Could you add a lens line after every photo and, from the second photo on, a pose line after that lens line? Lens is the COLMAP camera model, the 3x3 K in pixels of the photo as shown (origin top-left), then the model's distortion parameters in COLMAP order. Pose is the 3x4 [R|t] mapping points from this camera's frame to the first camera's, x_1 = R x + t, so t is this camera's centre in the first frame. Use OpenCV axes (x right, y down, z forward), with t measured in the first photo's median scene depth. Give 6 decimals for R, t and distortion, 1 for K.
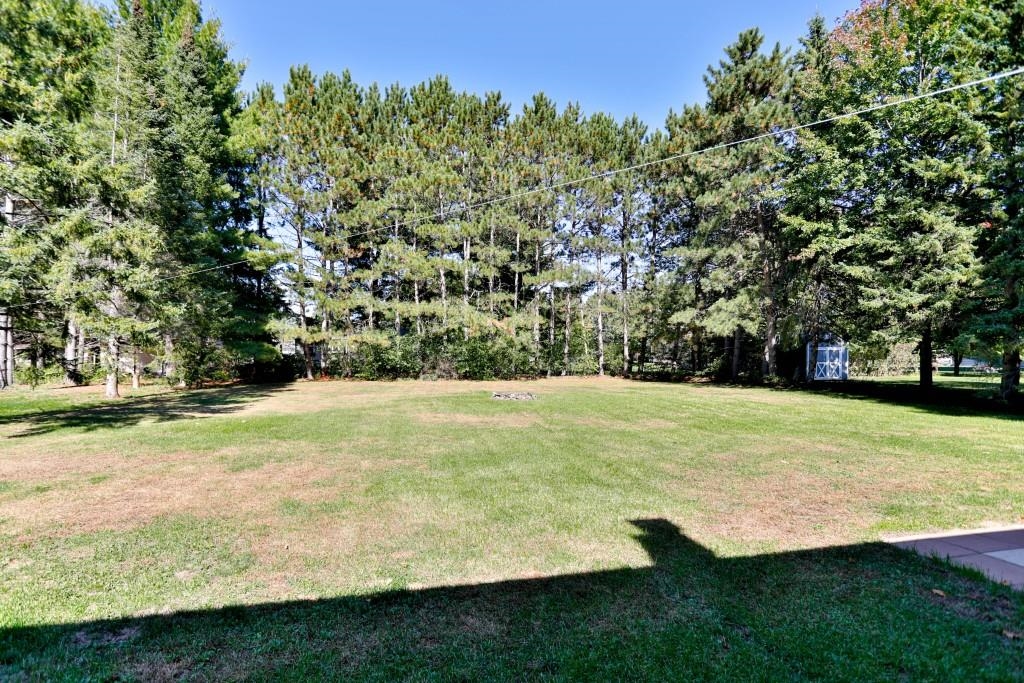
lens RADIAL K [[502.5, 0, 512.1], [0, 502.5, 345.3], [0, 0, 1]] dist [-0.039118, 0.020866]
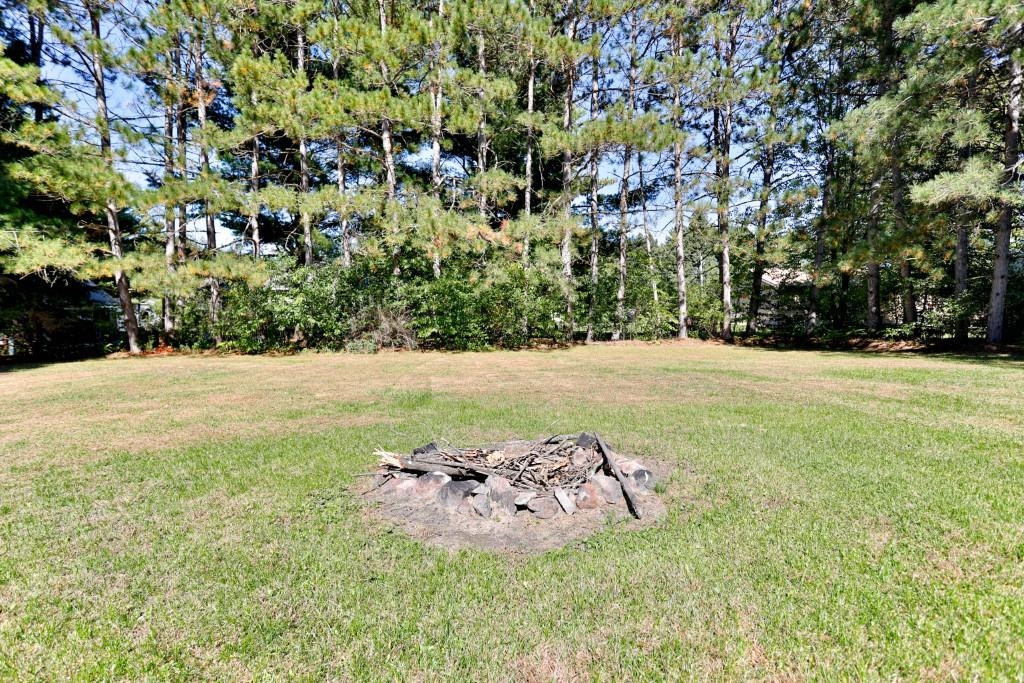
lens RADIAL K [[502.5, 0, 512.1], [0, 502.5, 345.3], [0, 0, 1]] dist [-0.039118, 0.020866]
pose [[0.999464, -0.012197, -0.030371, 0.003643], [0.014225, 0.997619, 0.067483, 0.020512], [0.029475, -0.067879, 0.997258, 0.335791]]
